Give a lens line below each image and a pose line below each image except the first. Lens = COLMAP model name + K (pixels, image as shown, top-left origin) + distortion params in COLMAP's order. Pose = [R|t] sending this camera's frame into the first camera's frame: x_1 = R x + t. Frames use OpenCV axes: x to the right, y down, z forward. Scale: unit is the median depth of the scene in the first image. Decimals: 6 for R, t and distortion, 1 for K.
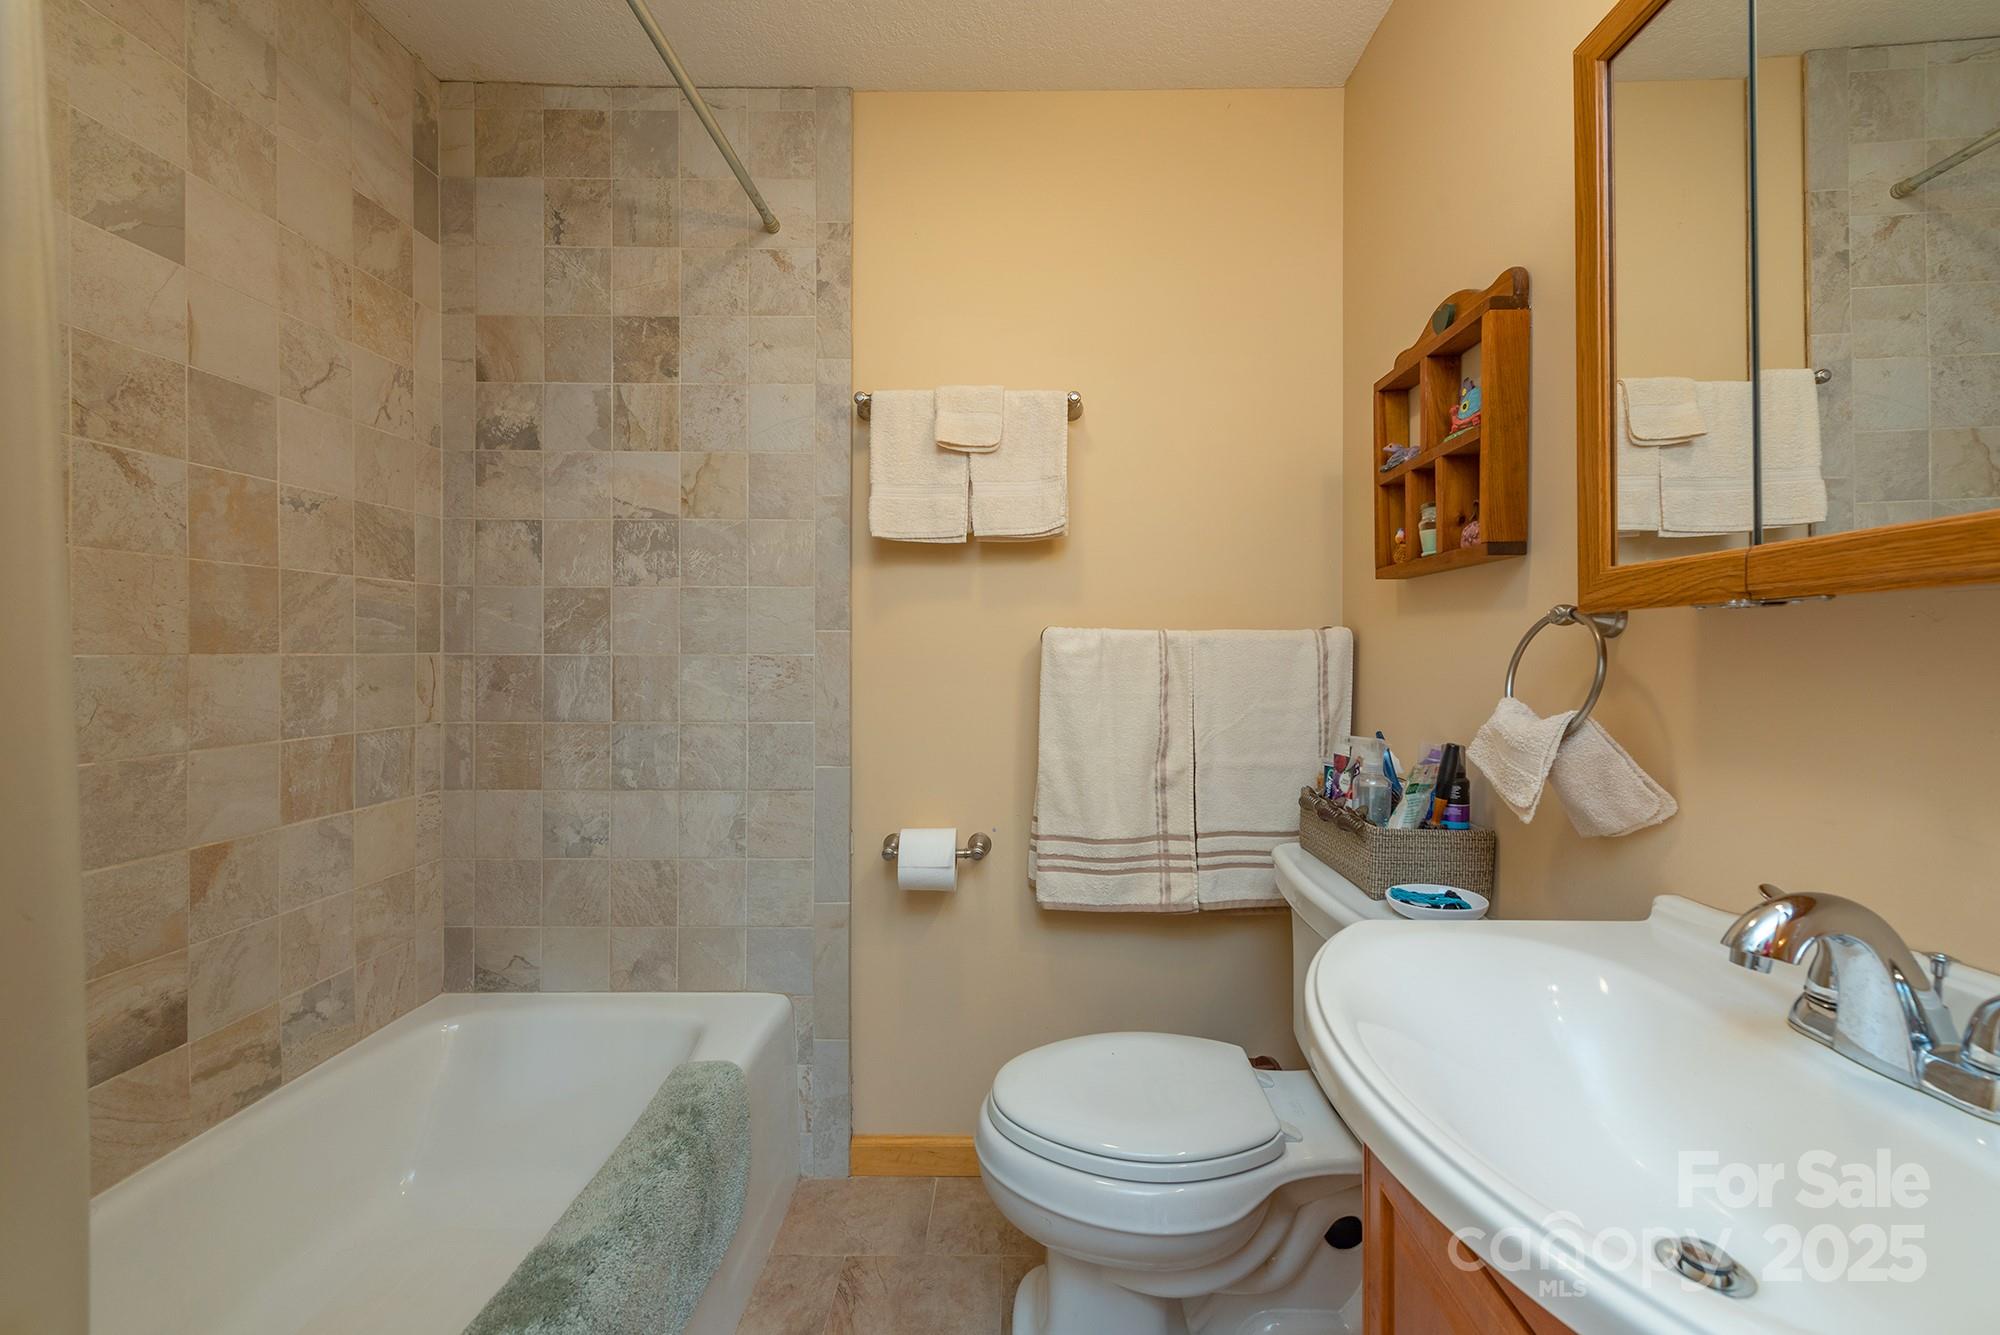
lens RADIAL K [[802.1, 0, 1027.1], [0, 802.1, 650.9], [0, 0, 1]] dist [0.011090, -0.001779]
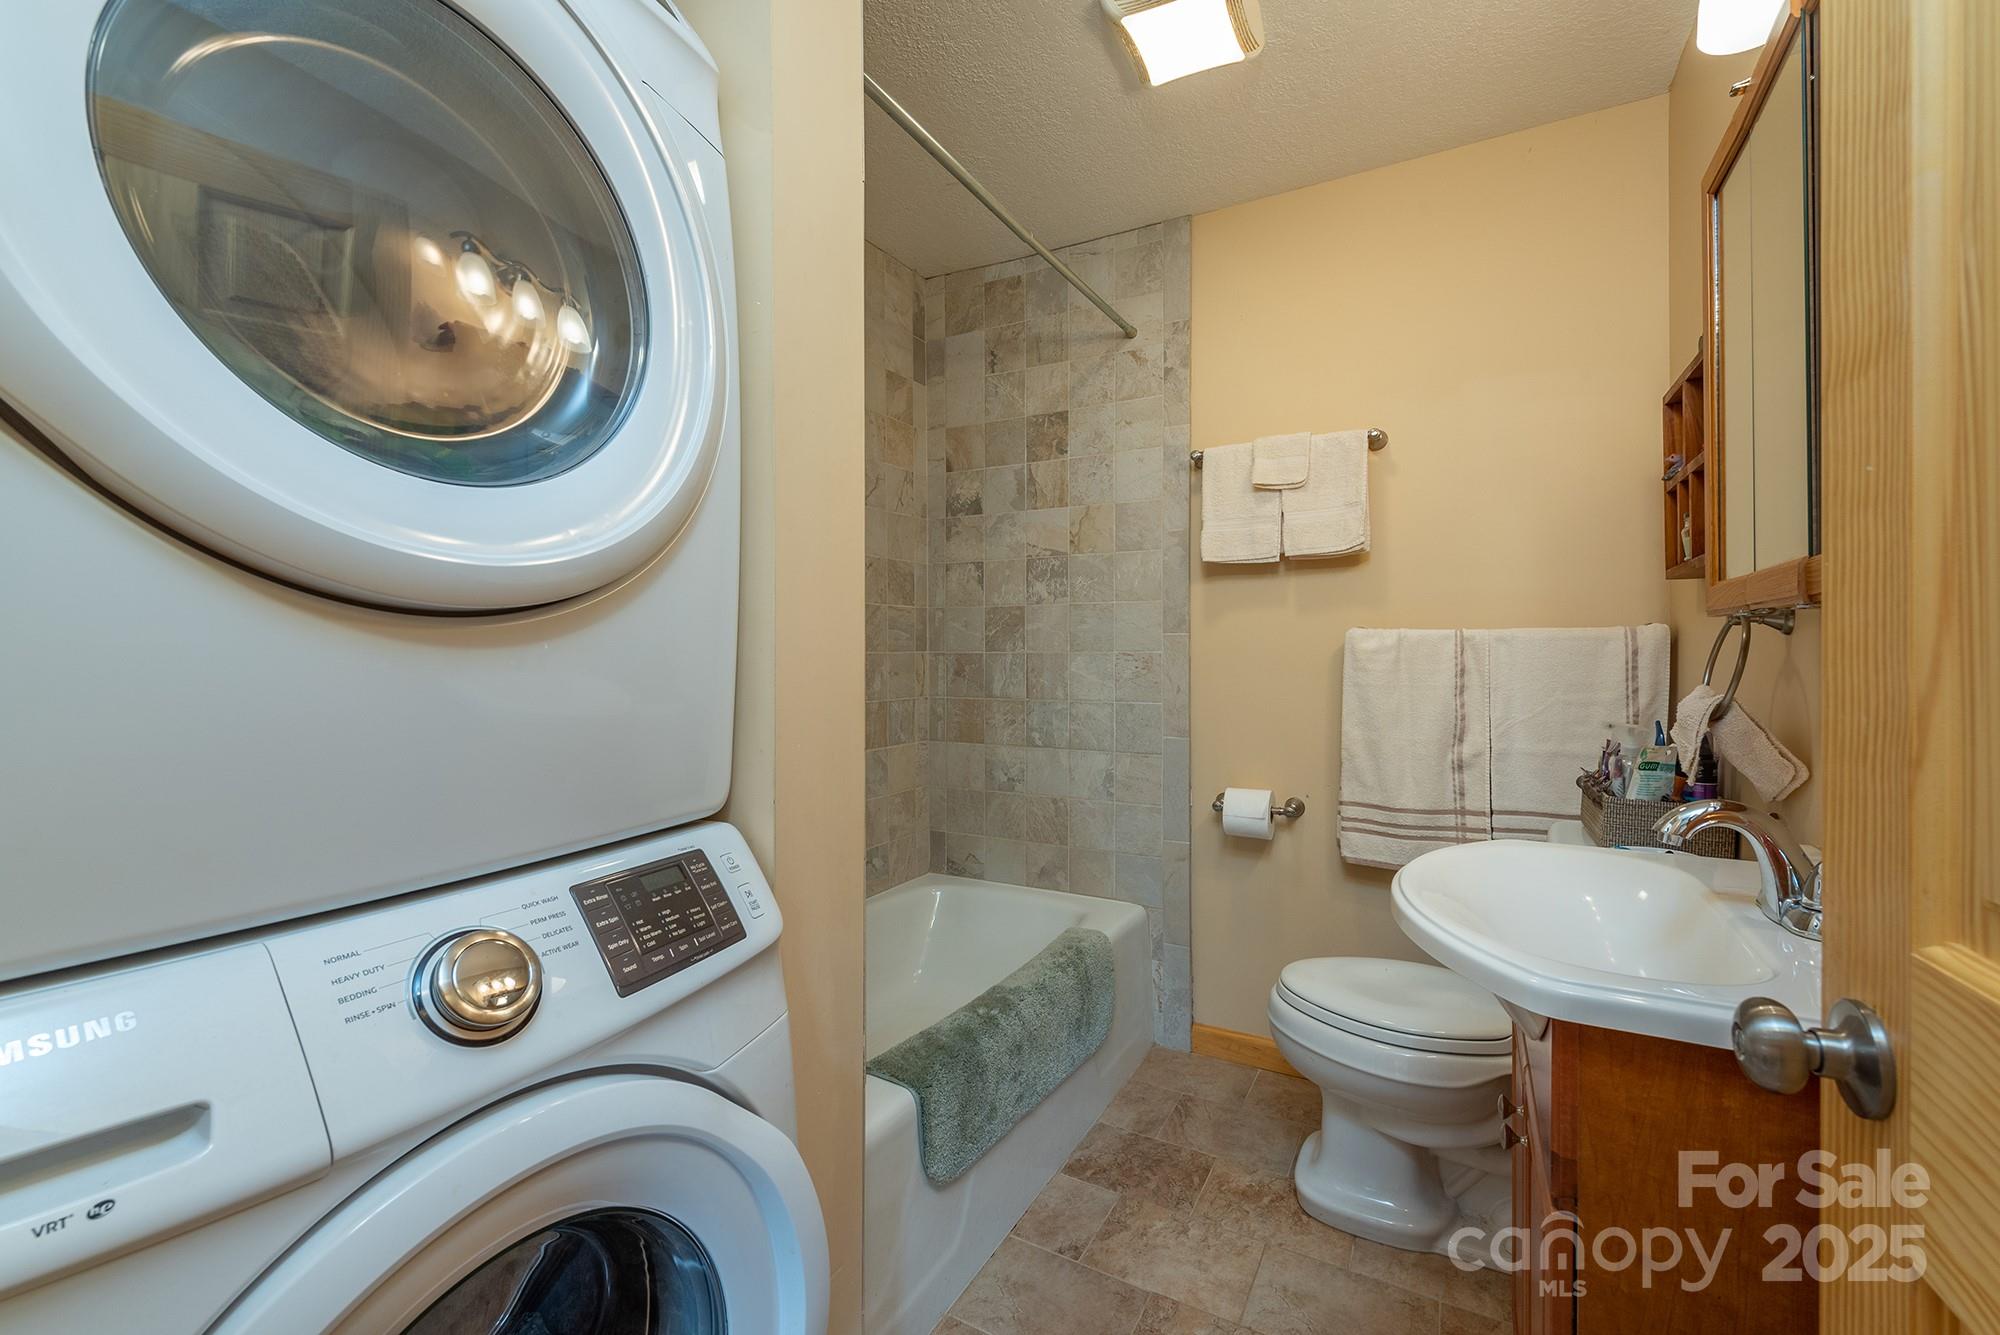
lens RADIAL K [[870.3, 0, 998.7], [0, 870.3, 657.8], [0, 0, 1]] dist [0.000890, 0.000012]
pose [[0.878798, 0.000354, -0.477193, 0.184254], [0.004341, 0.999952, 0.008735, 0.000706], [0.477174, -0.009748, 0.878755, -0.392419]]
